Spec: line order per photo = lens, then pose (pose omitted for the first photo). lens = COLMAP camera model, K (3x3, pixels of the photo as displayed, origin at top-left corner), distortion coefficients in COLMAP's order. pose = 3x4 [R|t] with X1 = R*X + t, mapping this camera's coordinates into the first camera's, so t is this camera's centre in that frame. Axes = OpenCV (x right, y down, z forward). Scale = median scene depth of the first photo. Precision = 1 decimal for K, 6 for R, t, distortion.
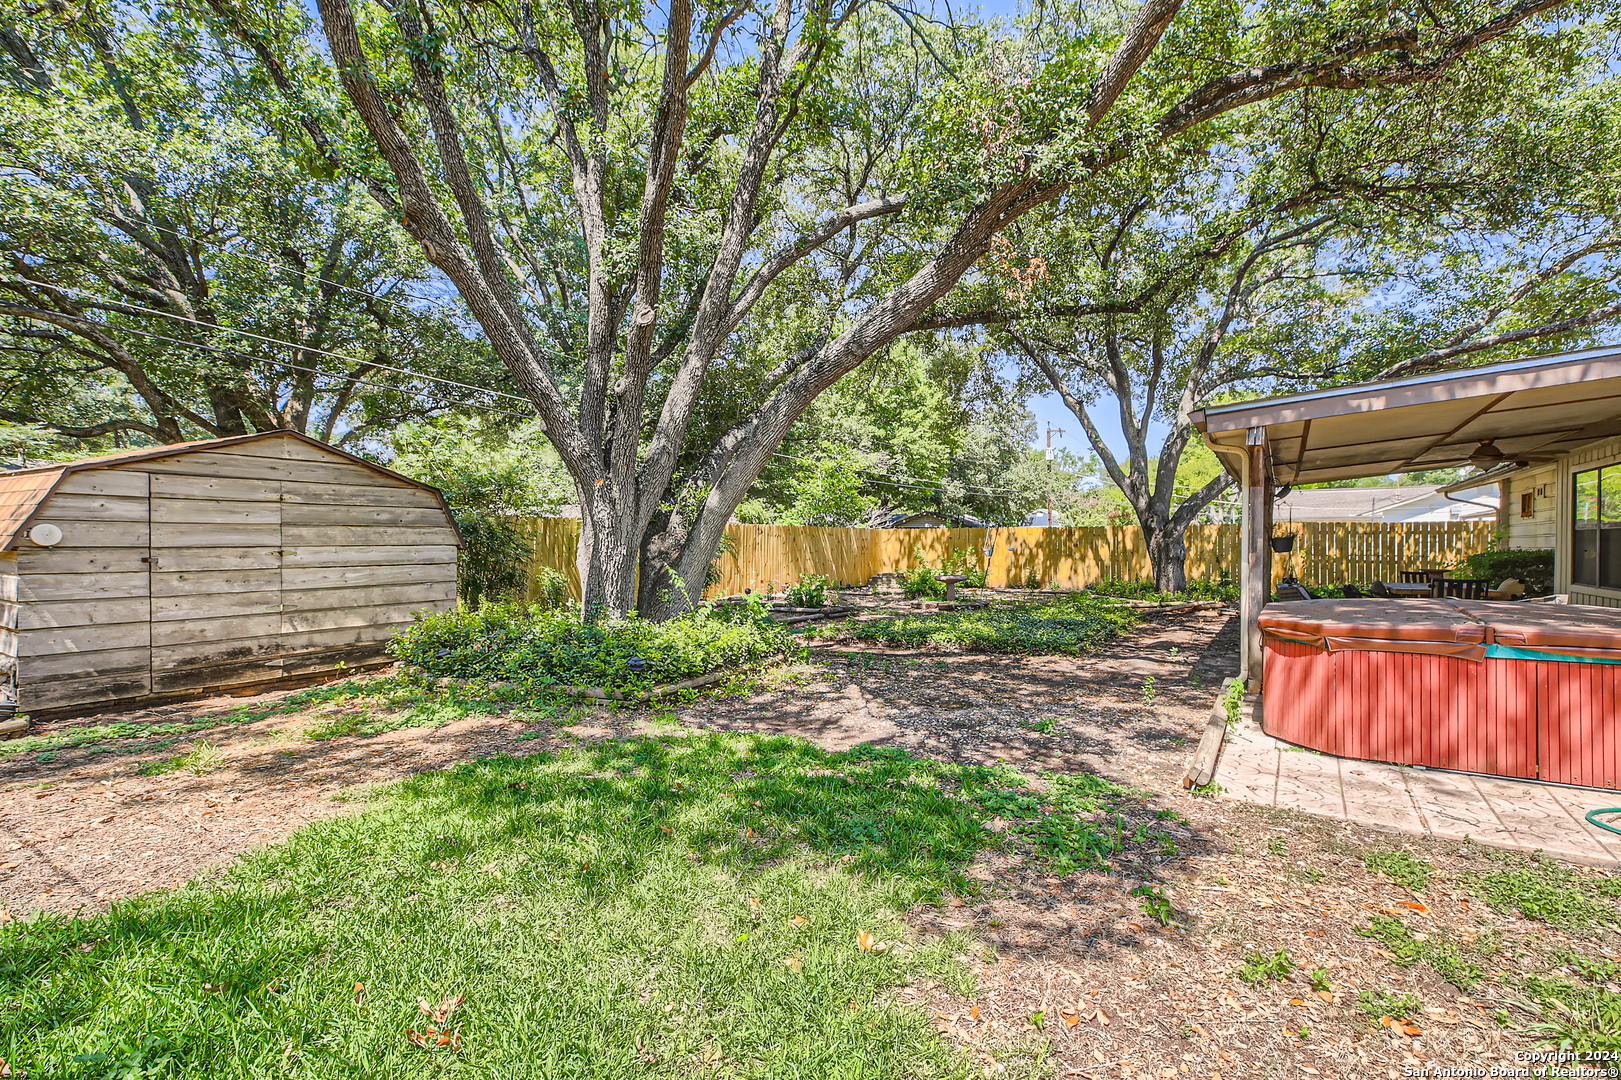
lens RADIAL K [[756.5, 0, 810.5], [0, 756.5, 540.0], [0, 0, 1]] dist [-0.001474, -0.000188]
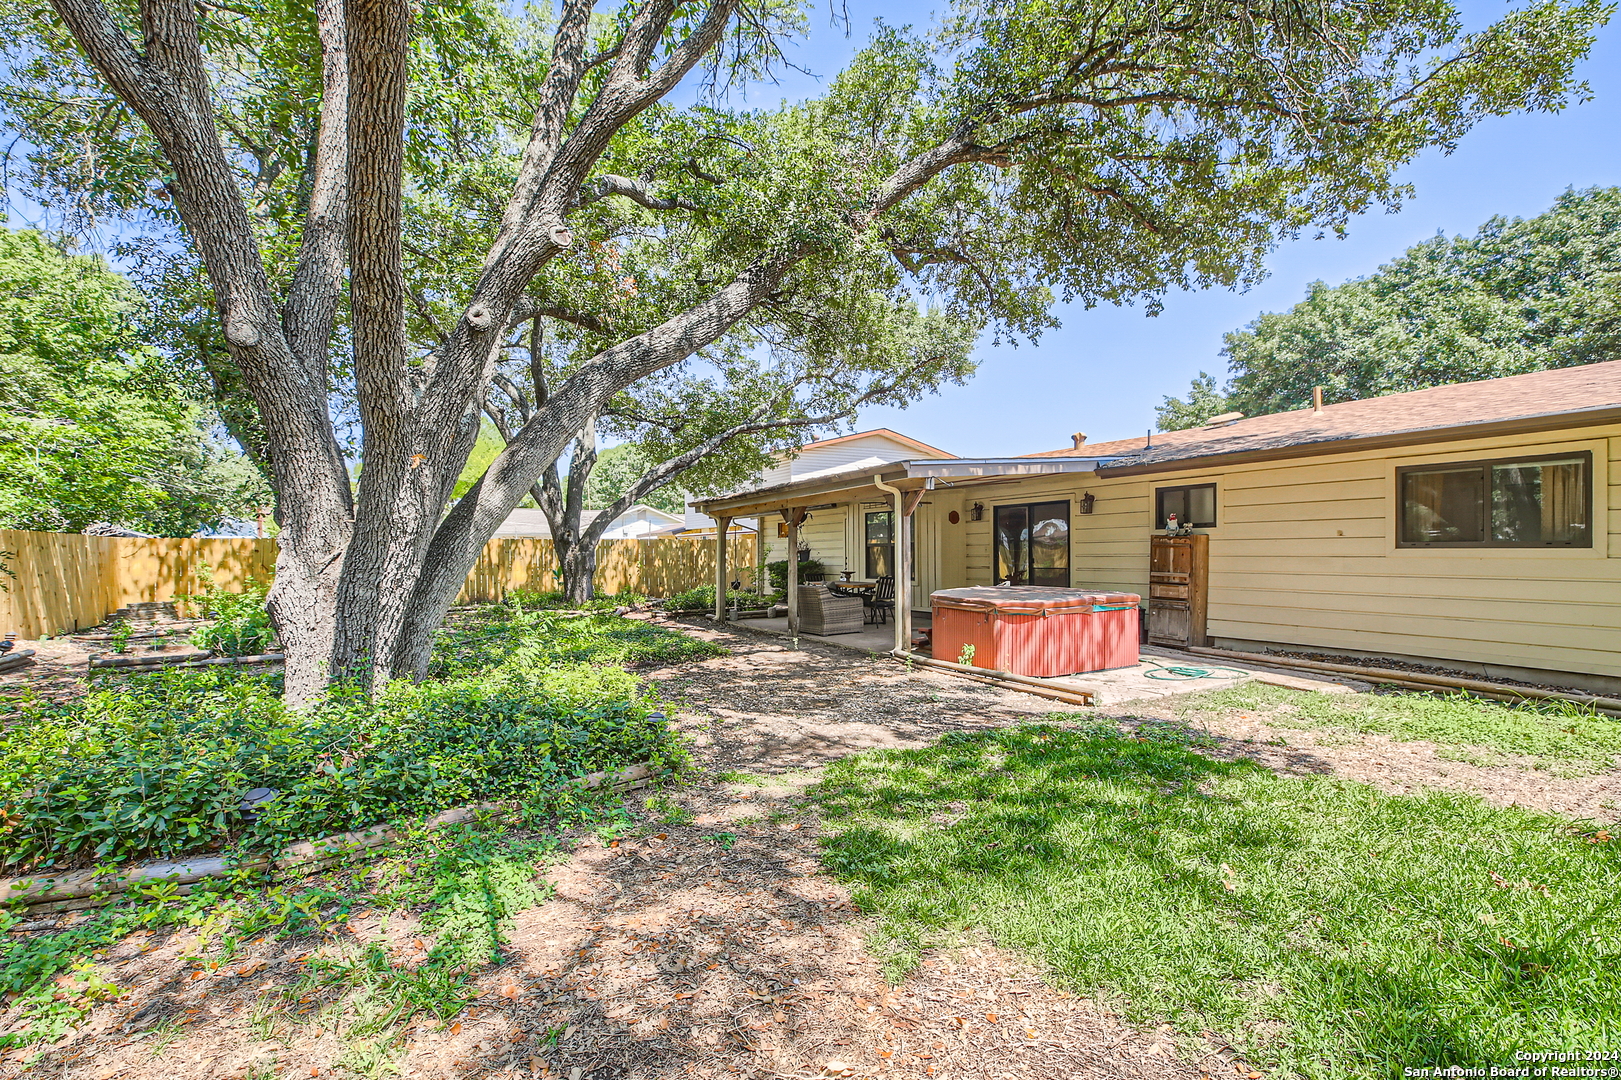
lens RADIAL K [[756.5, 0, 810.5], [0, 756.5, 540.0], [0, 0, 1]] dist [-0.001474, -0.000188]
pose [[0.455873, 0.010262, 0.889985, -0.995701], [0.005547, 0.999881, -0.014371, -0.005034], [-0.890027, 0.011488, 0.455762, 0.642655]]
